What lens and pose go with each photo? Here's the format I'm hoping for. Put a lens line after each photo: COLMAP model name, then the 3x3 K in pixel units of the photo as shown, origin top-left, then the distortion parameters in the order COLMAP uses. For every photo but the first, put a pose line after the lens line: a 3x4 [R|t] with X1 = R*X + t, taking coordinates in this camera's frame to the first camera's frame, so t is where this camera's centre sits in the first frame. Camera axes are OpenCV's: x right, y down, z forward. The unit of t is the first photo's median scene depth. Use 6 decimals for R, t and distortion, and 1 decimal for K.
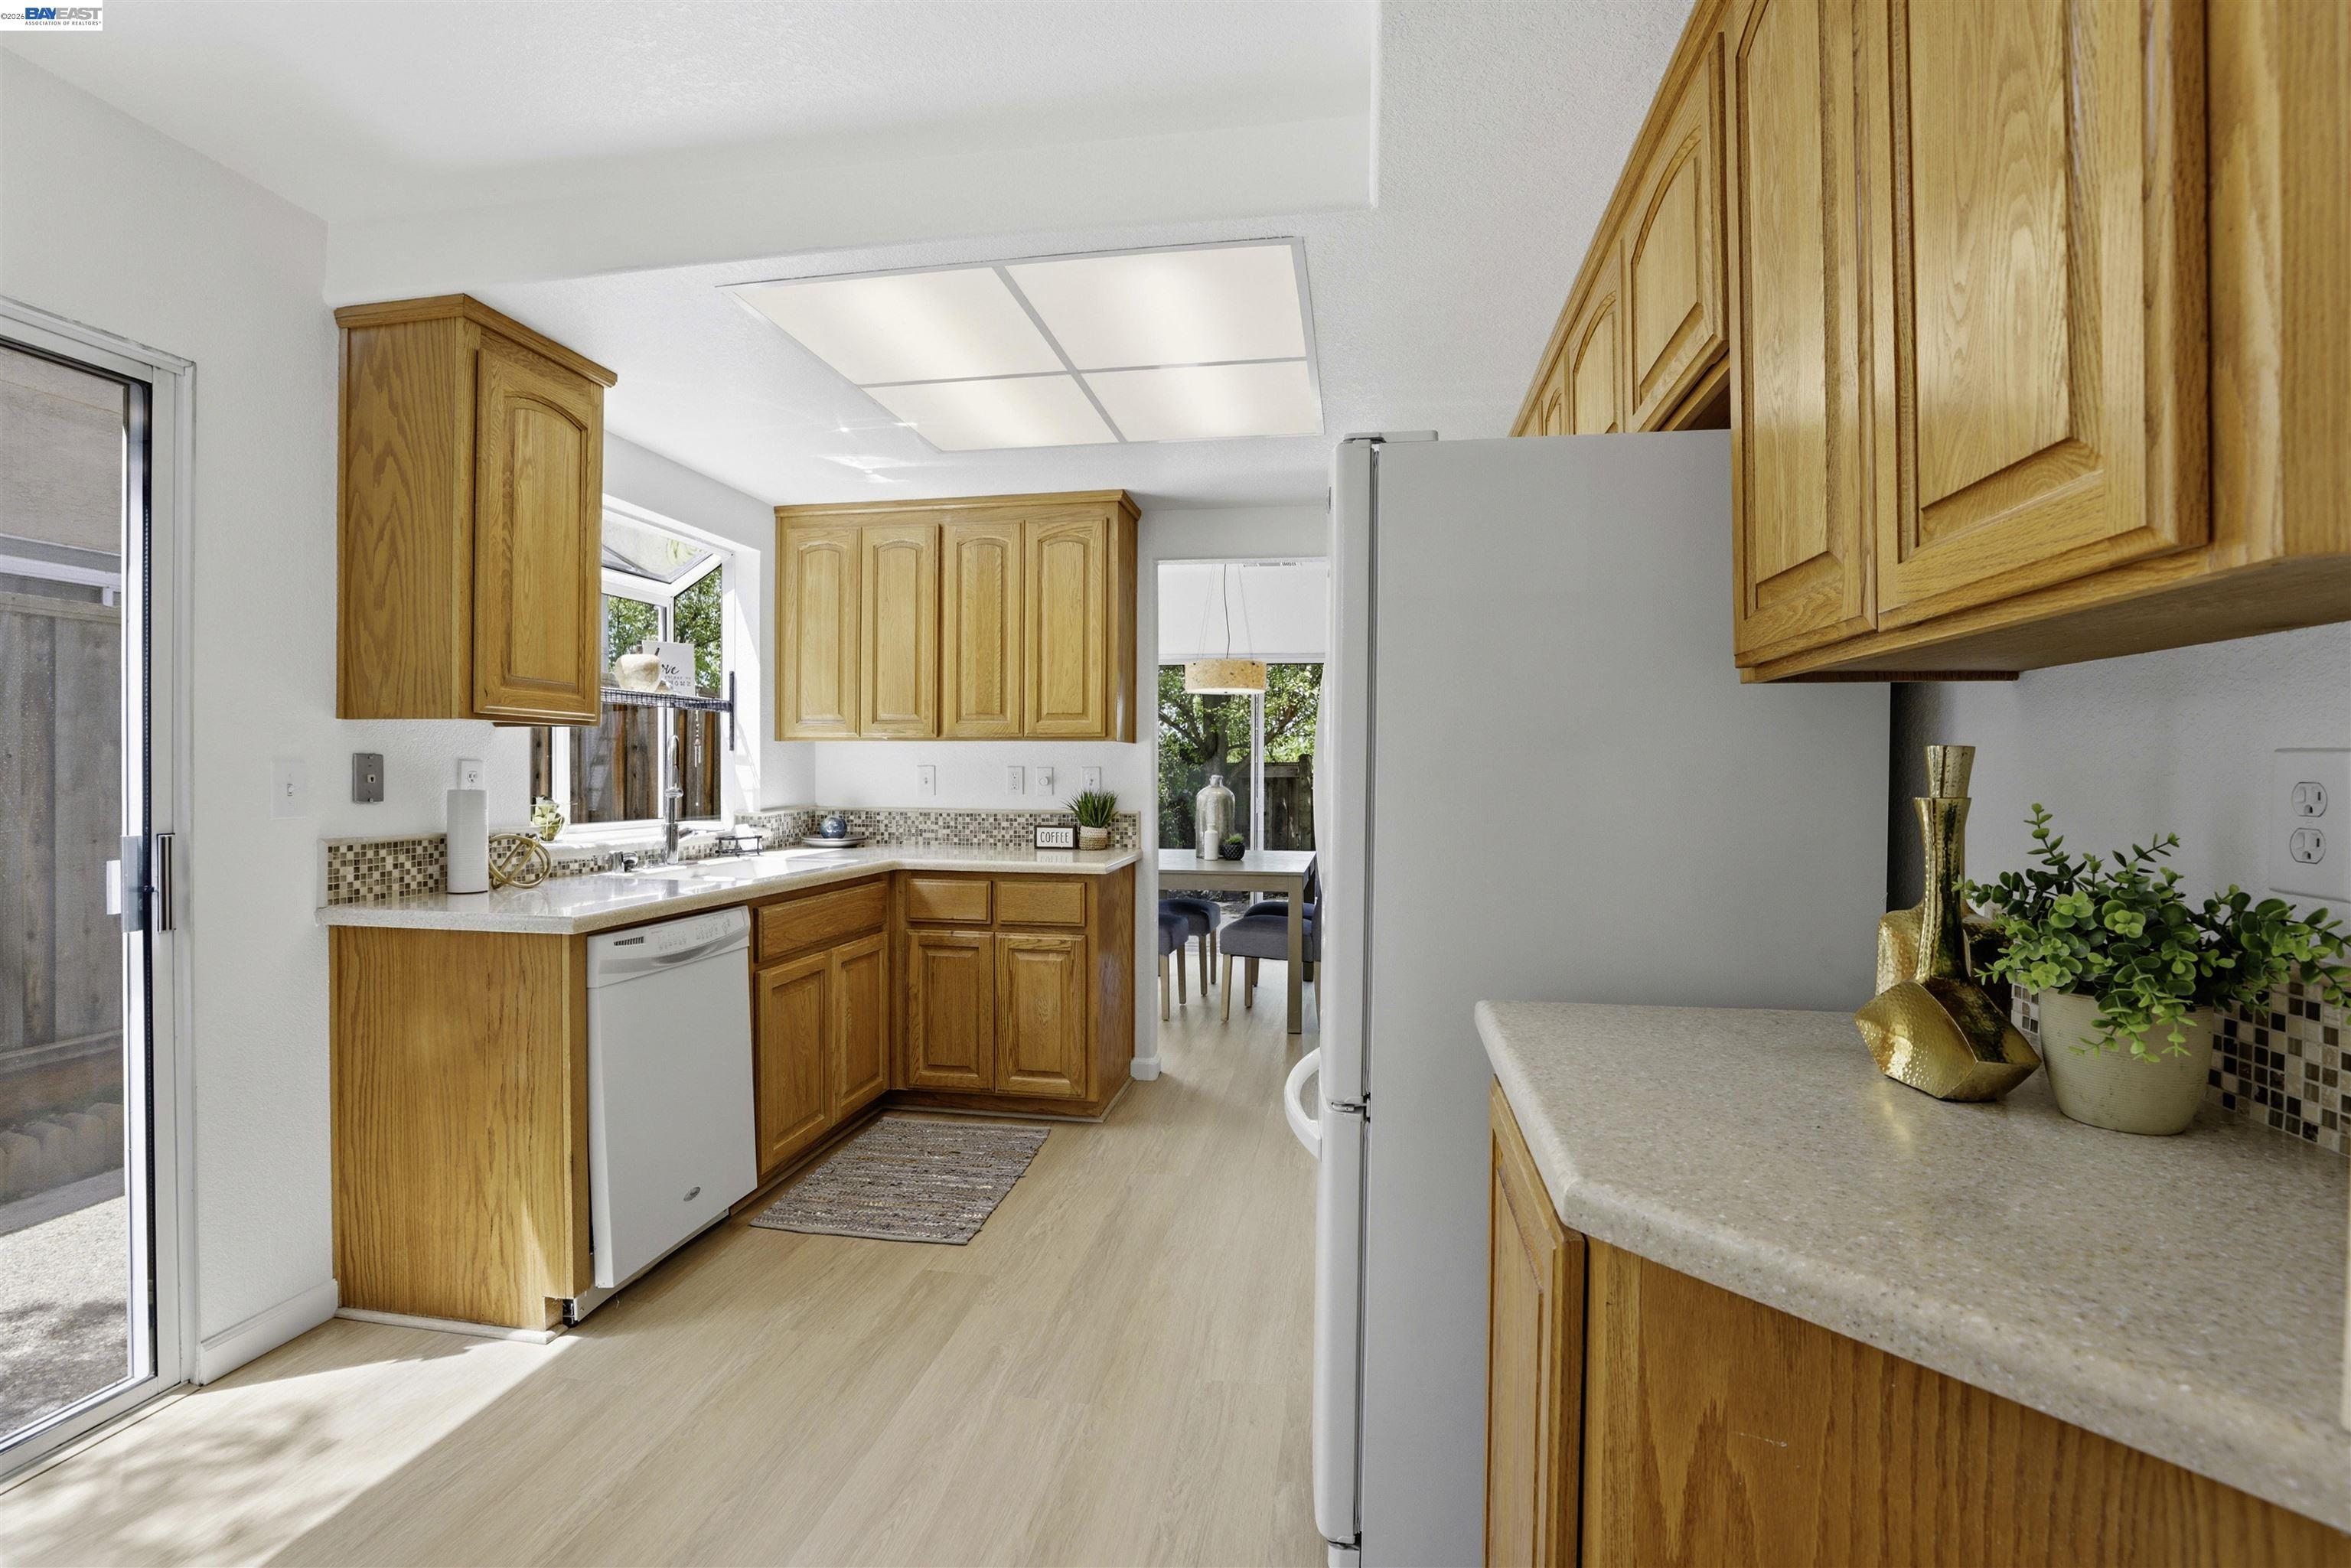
lens RADIAL K [[1073.1, 0, 1160.6], [0, 1073.1, 784.6], [0, 0, 1]] dist [-0.033116, 0.006384]
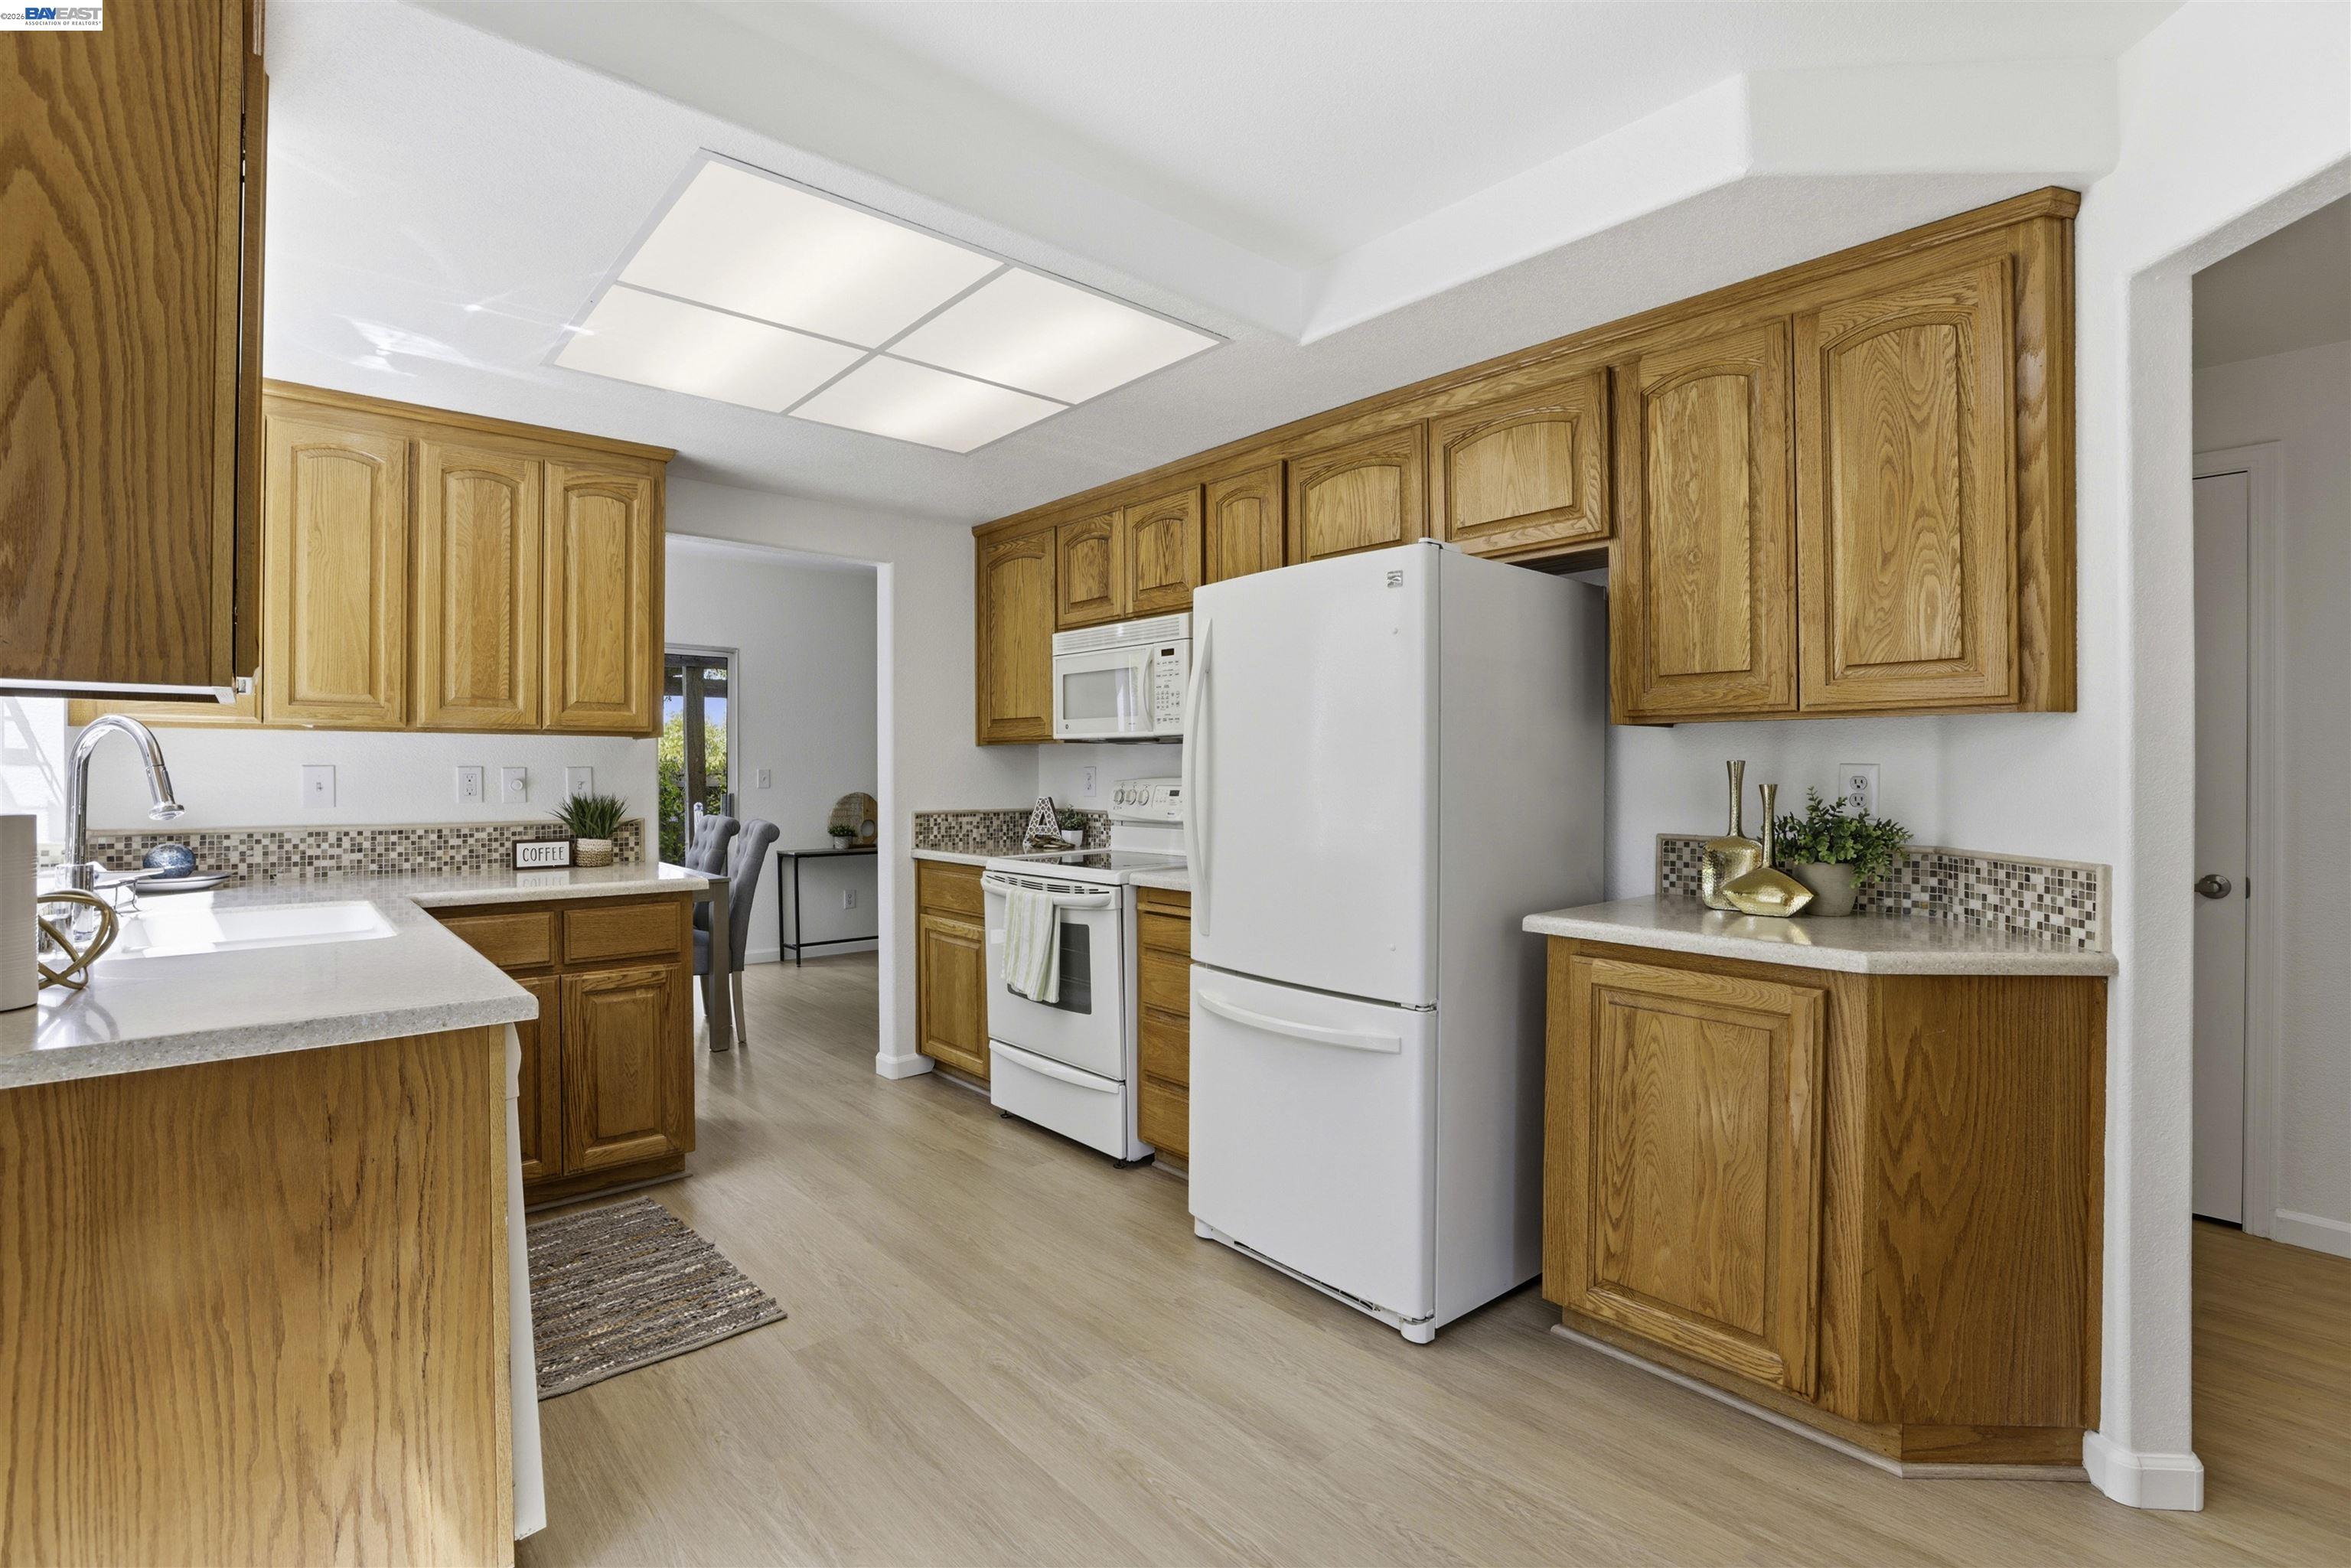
lens RADIAL K [[1073.1, 0, 1152.8], [0, 1073.1, 774.4], [0, 0, 1]] dist [-0.033116, 0.006384]
pose [[0.628261, -0.005904, 0.777980, -0.557162], [0.010989, 0.999939, -0.001285, -0.006228], [-0.777925, 0.009357, 0.628288, 0.181727]]
